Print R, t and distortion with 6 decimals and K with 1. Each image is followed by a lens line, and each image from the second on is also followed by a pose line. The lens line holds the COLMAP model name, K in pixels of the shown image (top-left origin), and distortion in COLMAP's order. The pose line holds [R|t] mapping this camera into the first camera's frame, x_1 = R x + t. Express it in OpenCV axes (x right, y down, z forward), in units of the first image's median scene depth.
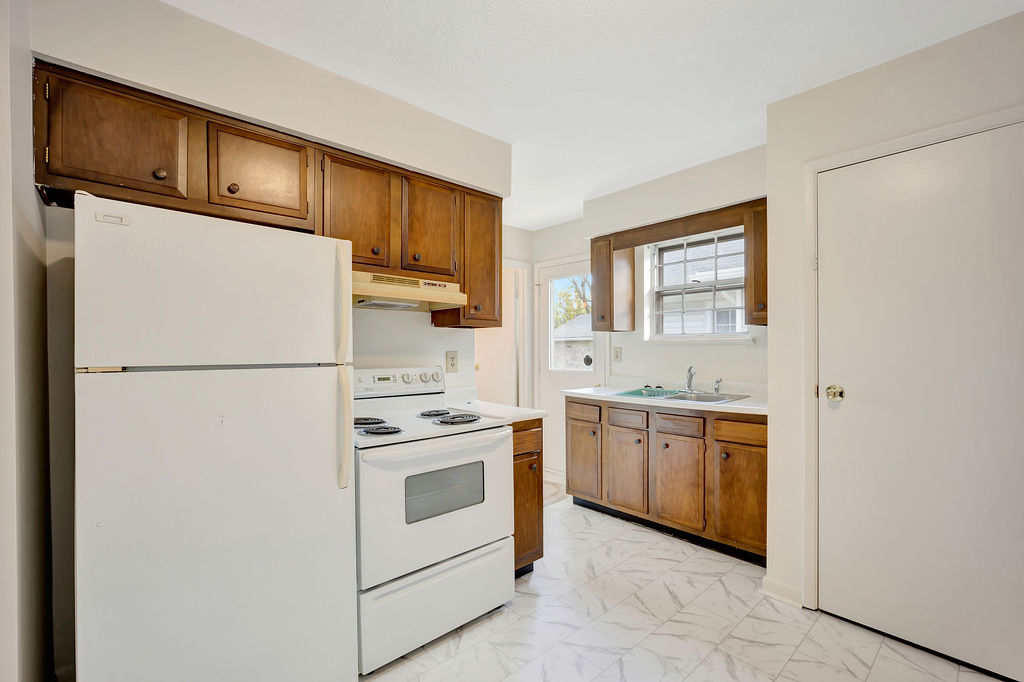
lens RADIAL K [[446.9, 0, 507.7], [0, 446.9, 349.7], [0, 0, 1]] dist [-0.009094, 0.000513]
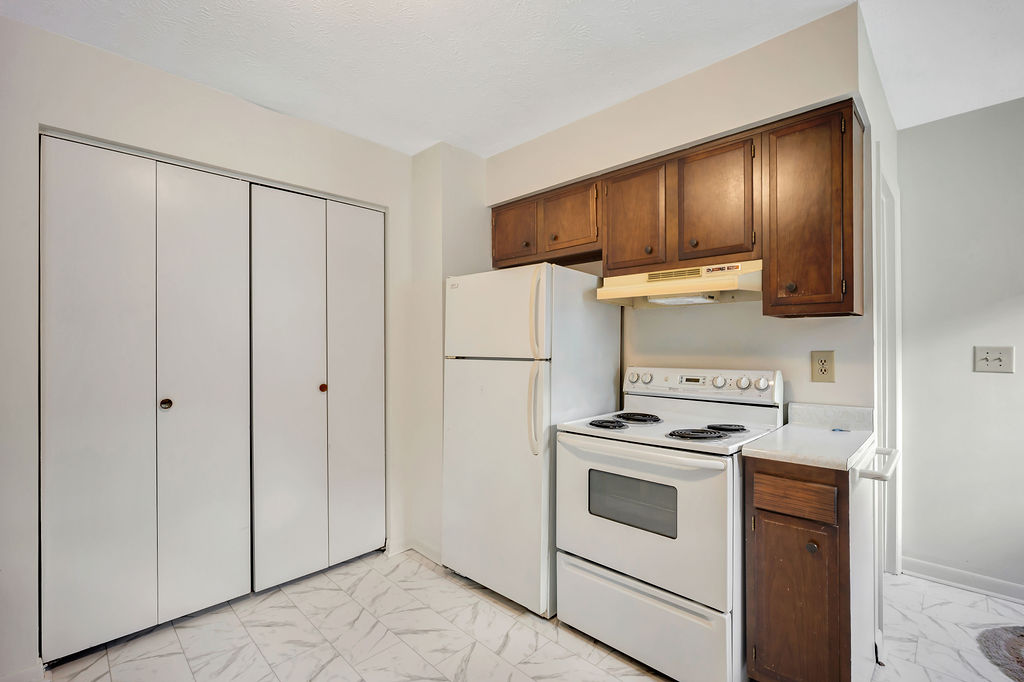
lens RADIAL K [[452.9, 0, 505.7], [0, 452.9, 343.8], [0, 0, 1]] dist [-0.022257, -0.000089]
pose [[0.052655, -0.008564, -0.998576, 0.843937], [-0.000923, 0.999962, -0.008624, -0.001949], [0.998612, 0.001375, 0.052645, 0.751574]]
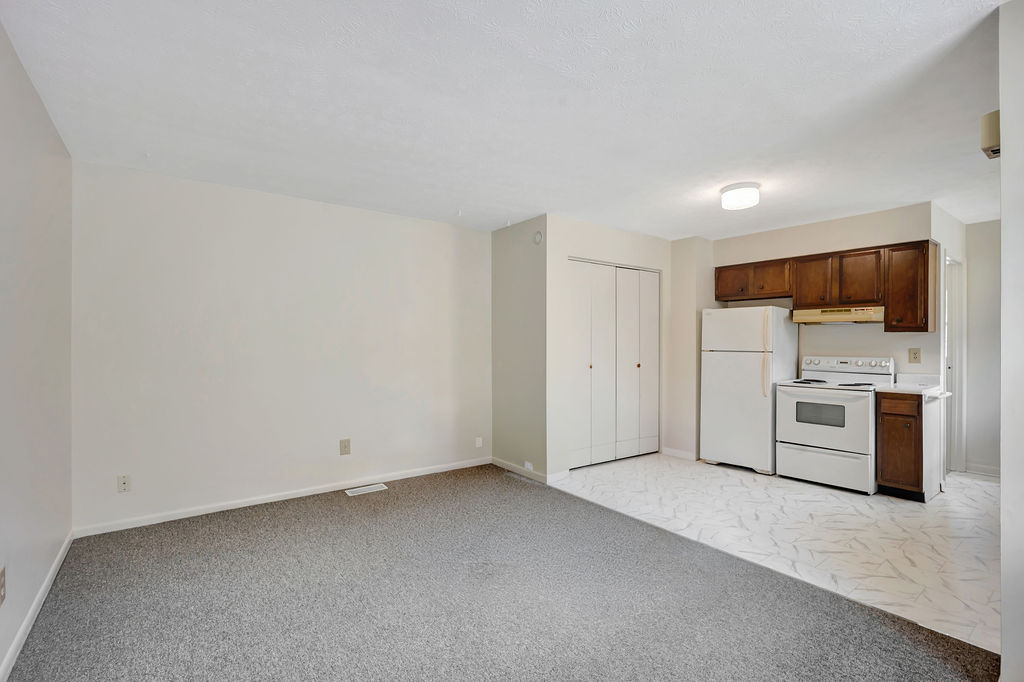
lens RADIAL K [[452.9, 0, 507.1], [0, 452.9, 342.4], [0, 0, 1]] dist [-0.022257, -0.000089]
pose [[-0.102808, -0.002093, -0.994699, 2.270359], [-0.006642, 0.999977, -0.001418, -0.008498], [0.994679, 0.006461, -0.102820, -0.261914]]
